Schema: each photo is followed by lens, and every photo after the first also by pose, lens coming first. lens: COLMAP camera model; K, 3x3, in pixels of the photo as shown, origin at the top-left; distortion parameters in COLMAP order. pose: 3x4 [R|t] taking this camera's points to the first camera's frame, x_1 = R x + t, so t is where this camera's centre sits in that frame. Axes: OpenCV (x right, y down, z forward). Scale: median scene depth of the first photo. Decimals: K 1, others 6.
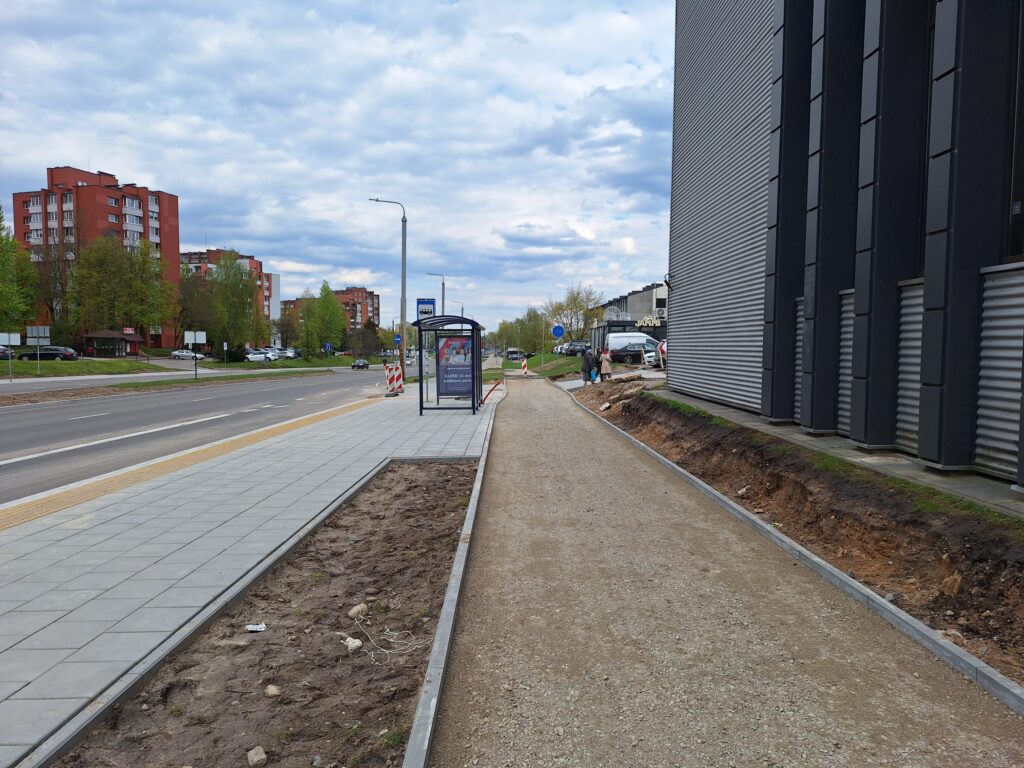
lens RADIAL K [[693.3, 0, 511.8], [0, 693.3, 386.1], [0, 0, 1]] dist [0.011349, -0.002160]
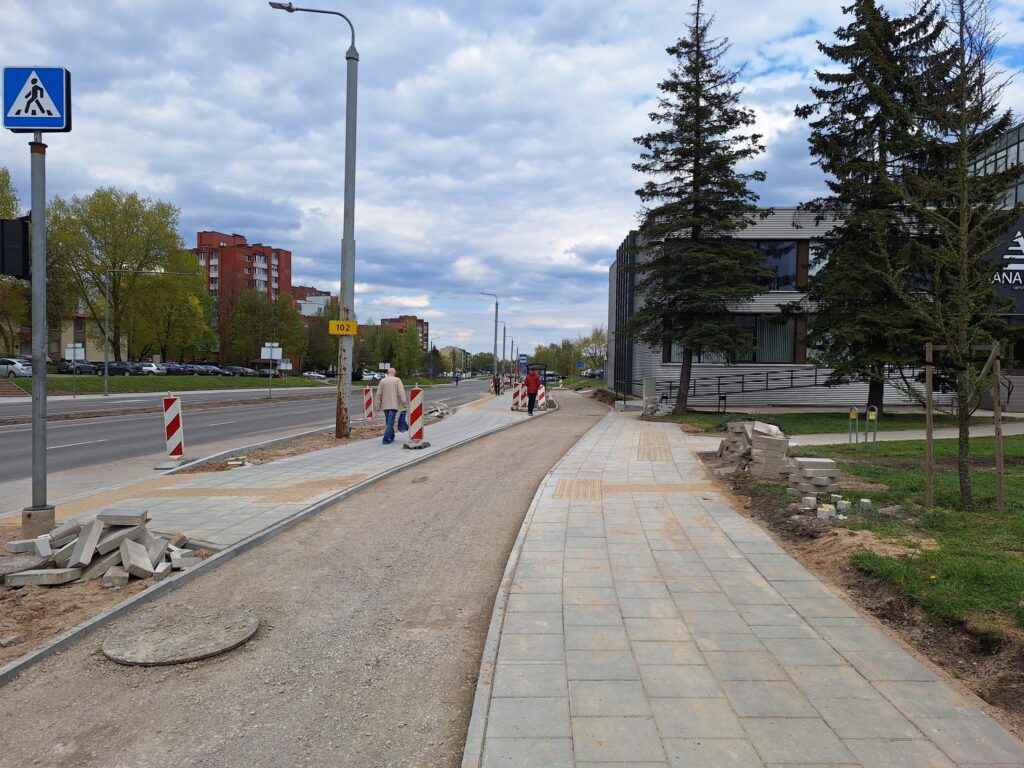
lens RADIAL K [[693.3, 0, 516.2], [0, 693.3, 384.9], [0, 0, 1]] dist [0.011349, -0.002160]
pose [[0.999074, 0.009114, -0.042055, -0.007488], [-0.010545, 0.999369, -0.033912, 0.012670], [0.041719, 0.034324, 0.998540, -0.270658]]
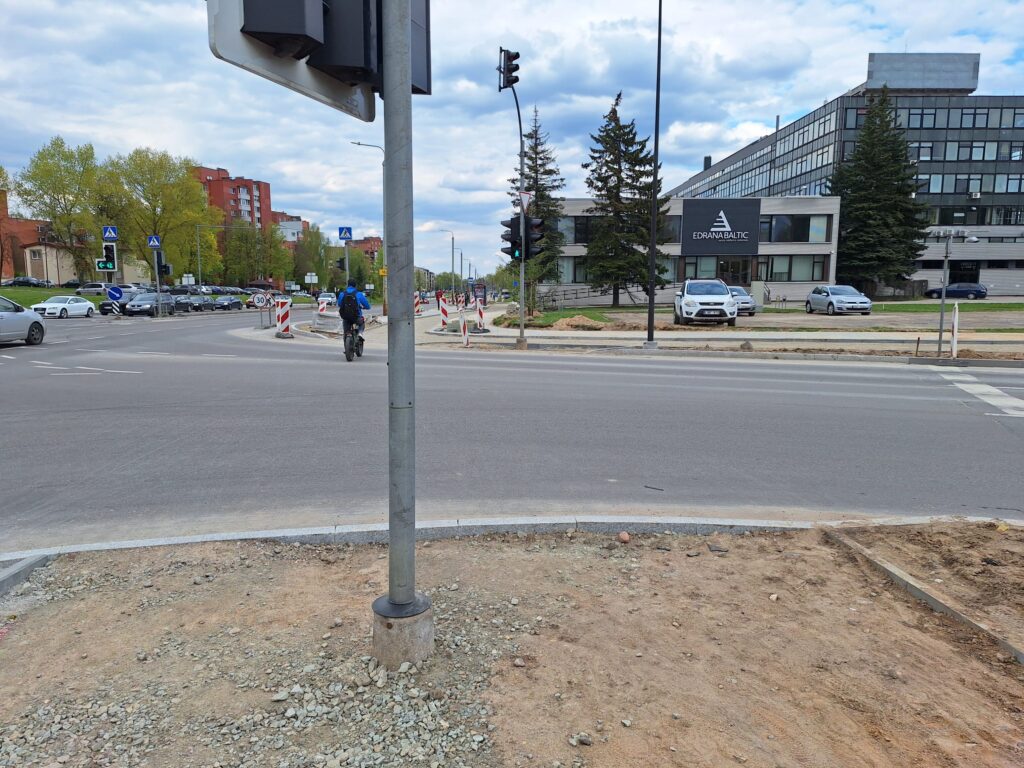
lens RADIAL K [[693.3, 0, 508.1], [0, 693.3, 383.3], [0, 0, 1]] dist [0.011349, -0.002160]
pose [[0.999986, -0.004610, -0.002425, 0.014915], [0.004792, 0.996690, 0.081154, 0.025204], [0.002043, -0.081164, 0.996699, -0.485671]]
